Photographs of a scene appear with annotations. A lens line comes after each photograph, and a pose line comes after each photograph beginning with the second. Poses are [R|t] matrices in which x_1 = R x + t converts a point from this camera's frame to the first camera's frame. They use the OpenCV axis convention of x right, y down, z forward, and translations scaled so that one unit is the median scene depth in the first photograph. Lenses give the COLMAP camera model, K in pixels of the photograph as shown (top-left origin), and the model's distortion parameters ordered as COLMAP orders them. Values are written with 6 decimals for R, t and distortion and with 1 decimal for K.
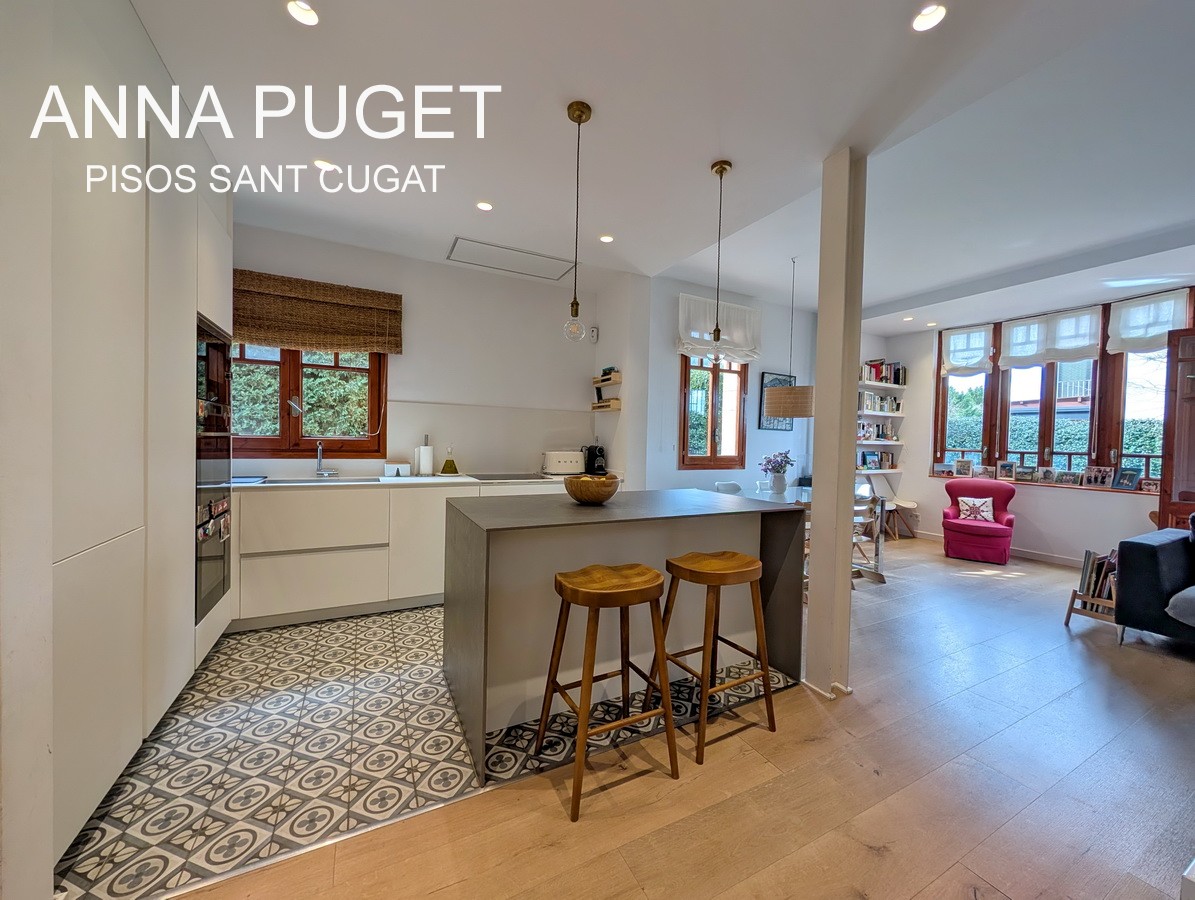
lens RADIAL K [[453.0, 0, 600.3], [0, 453.0, 449.5], [0, 0, 1]] dist [0.000209, -0.000131]
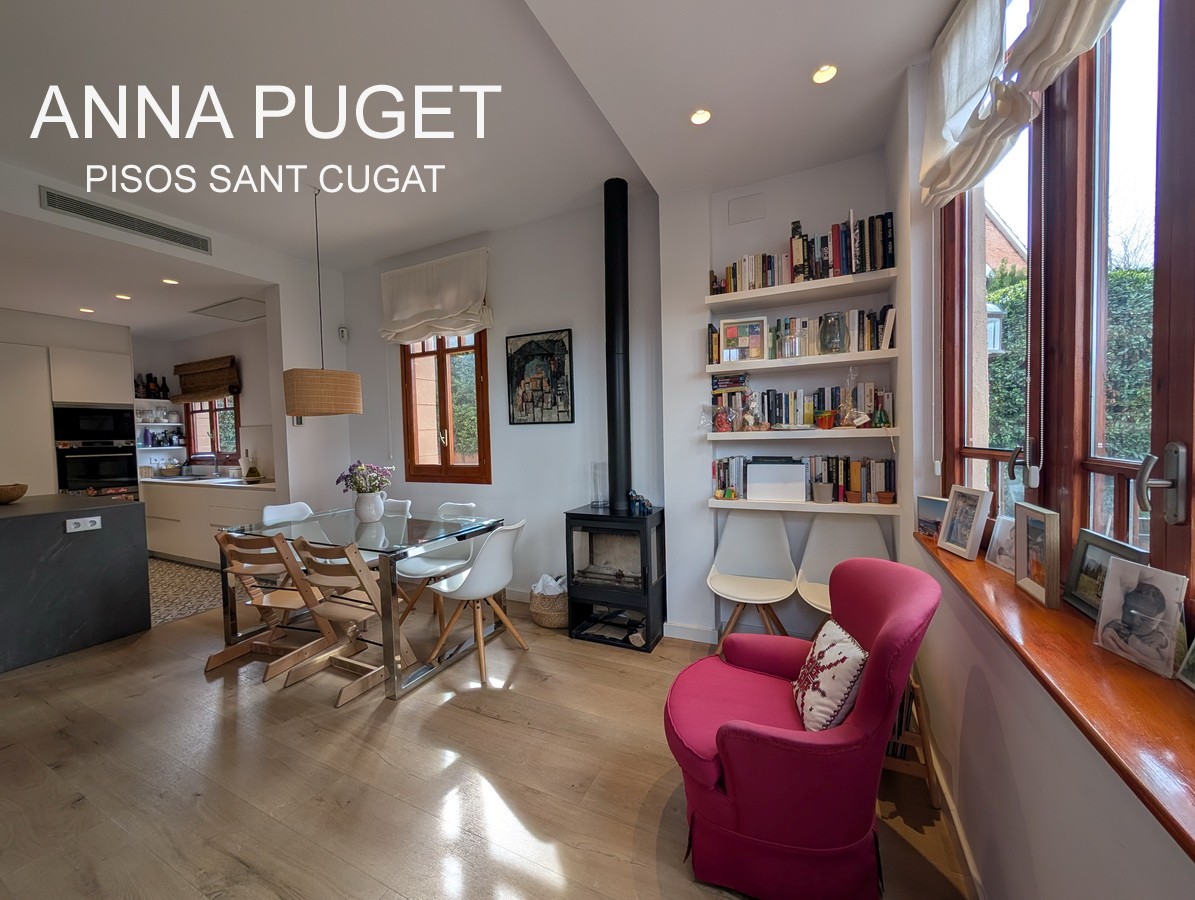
lens RADIAL K [[453.0, 0, 599.0], [0, 453.0, 448.6], [0, 0, 1]] dist [0.000209, -0.000131]
pose [[0.592131, -0.010416, -0.805774, 1.967036], [0.022702, 0.999735, 0.003760, -0.020310], [0.805522, -0.020519, 0.592211, 1.461989]]
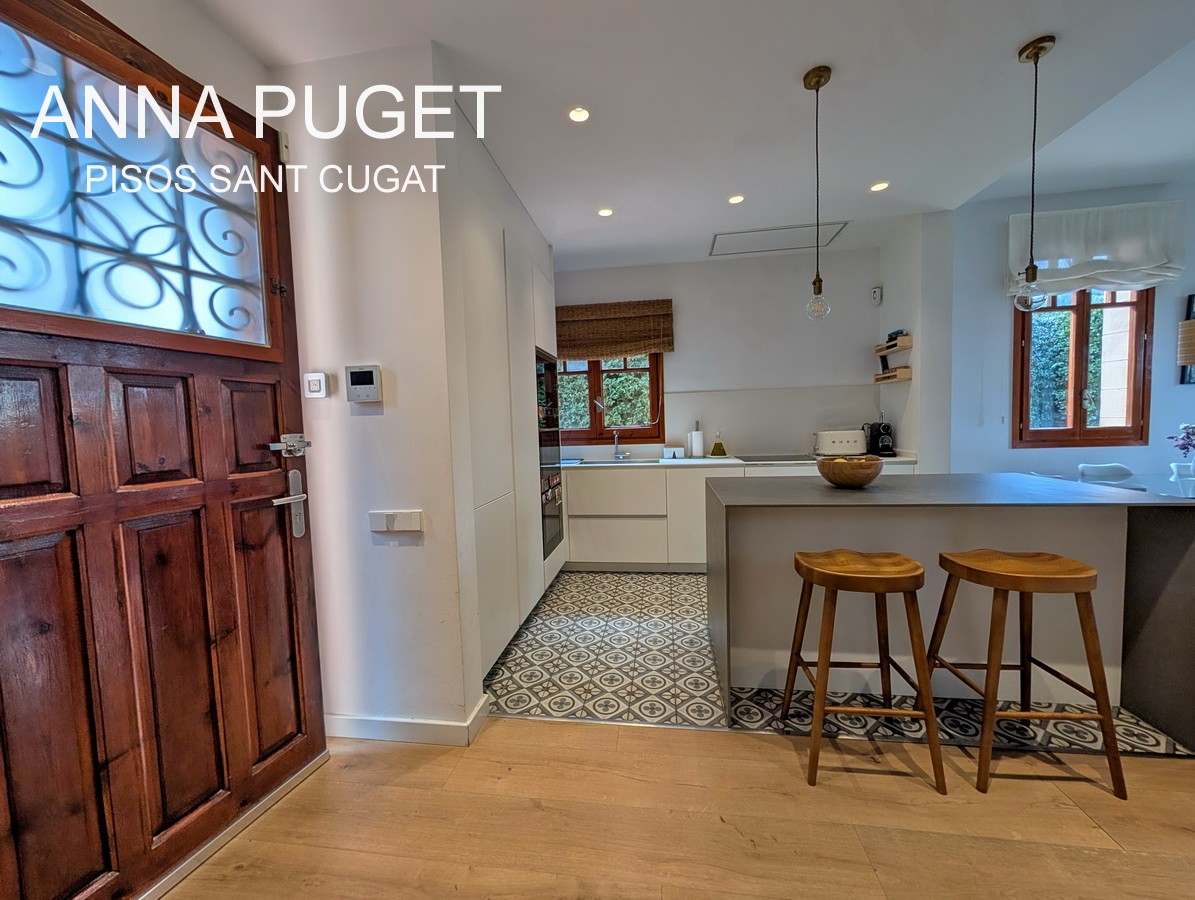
lens RADIAL K [[453.0, 0, 599.7], [0, 453.0, 449.4], [0, 0, 1]] dist [0.000209, -0.000131]
pose [[0.812790, -0.015271, -0.582356, 0.093695], [0.039344, 0.998813, 0.028721, -0.005412], [0.581226, -0.046256, 0.812426, -0.059118]]
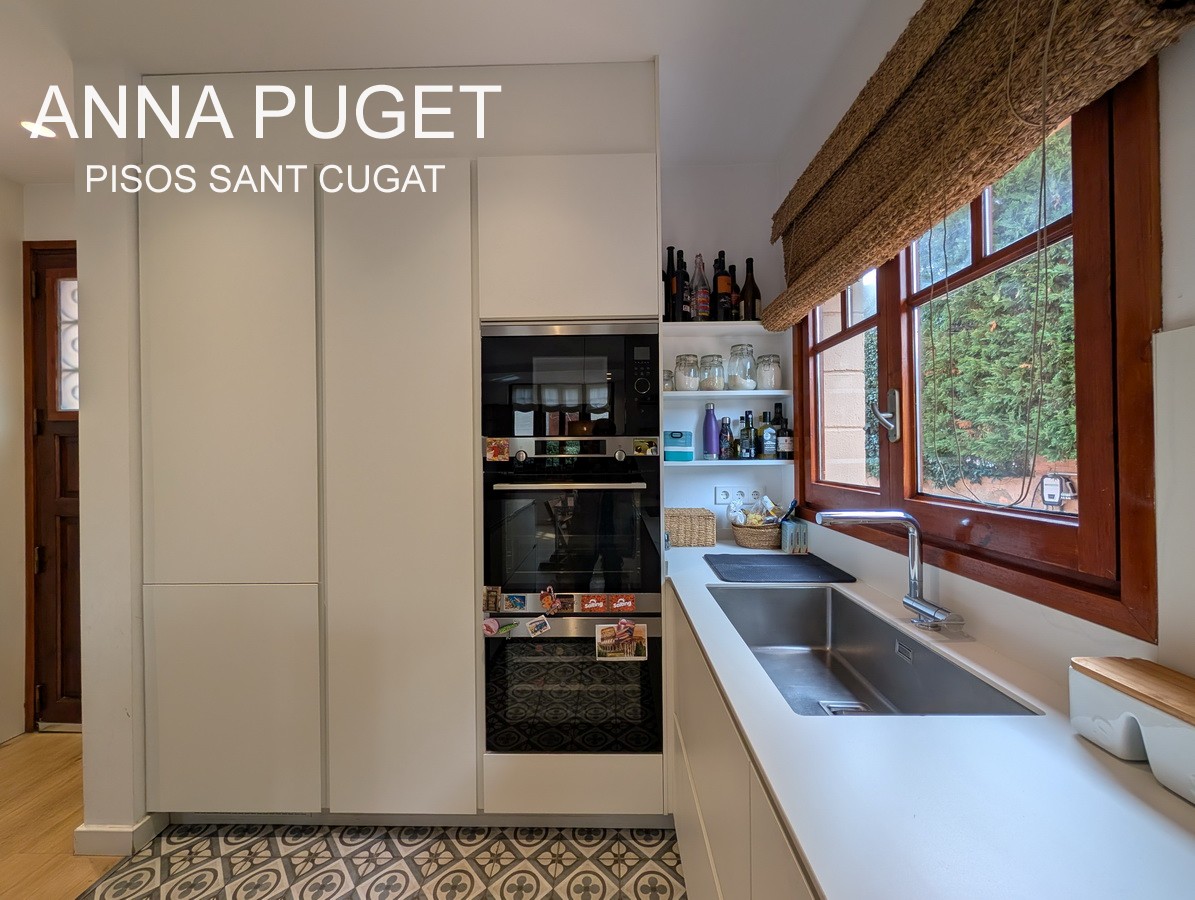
lens RADIAL K [[453.0, 0, 601.5], [0, 453.0, 447.2], [0, 0, 1]] dist [0.000209, -0.000131]
pose [[-0.480871, -0.021413, -0.876530, -0.272618], [-0.017254, 0.999739, -0.014957, -0.073039], [0.876621, 0.007931, -0.481115, 1.220568]]
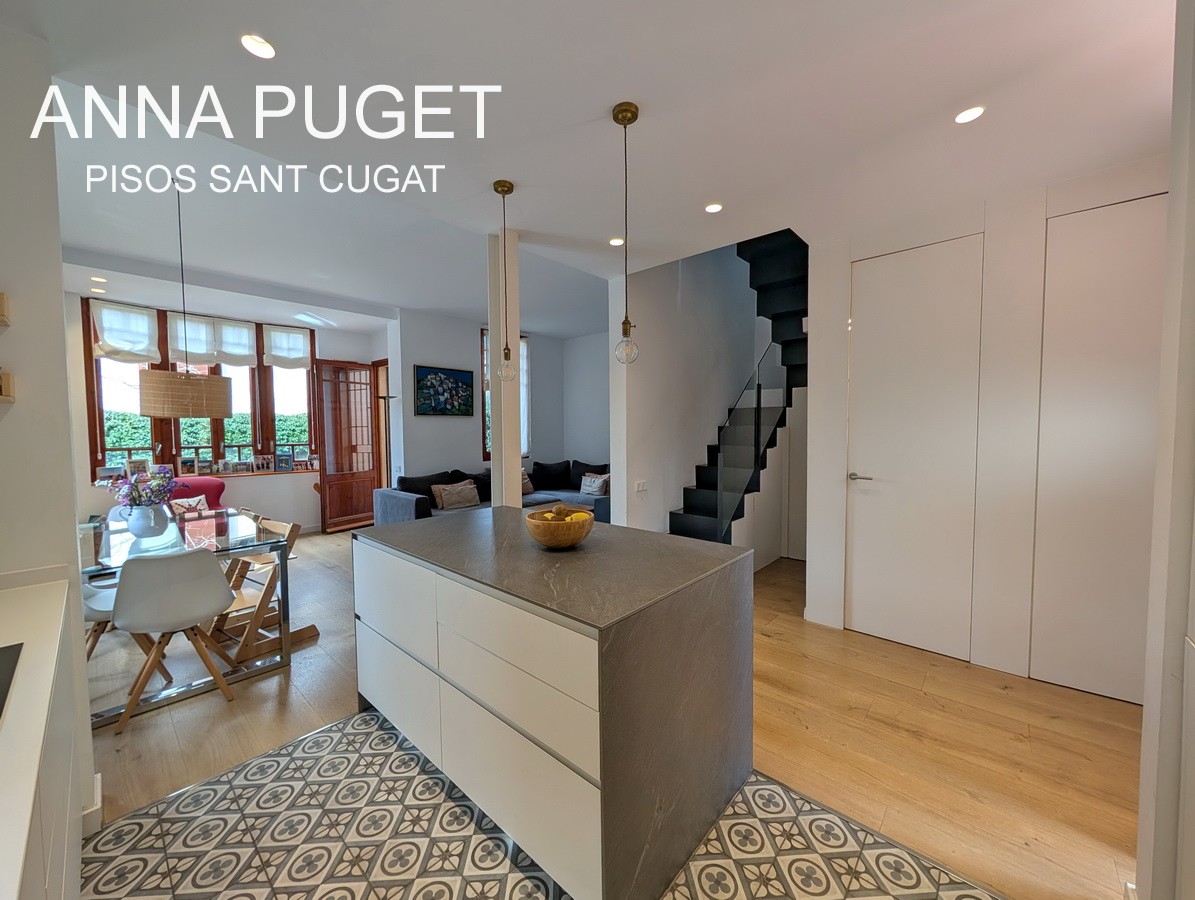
lens RADIAL K [[453.0, 0, 598.6], [0, 453.0, 447.9], [0, 0, 1]] dist [0.000209, -0.000131]
pose [[-0.355810, -0.061508, 0.932532, -0.693534], [0.018677, 0.997165, 0.072897, -0.100862], [-0.934372, 0.043354, -0.353652, 1.049103]]
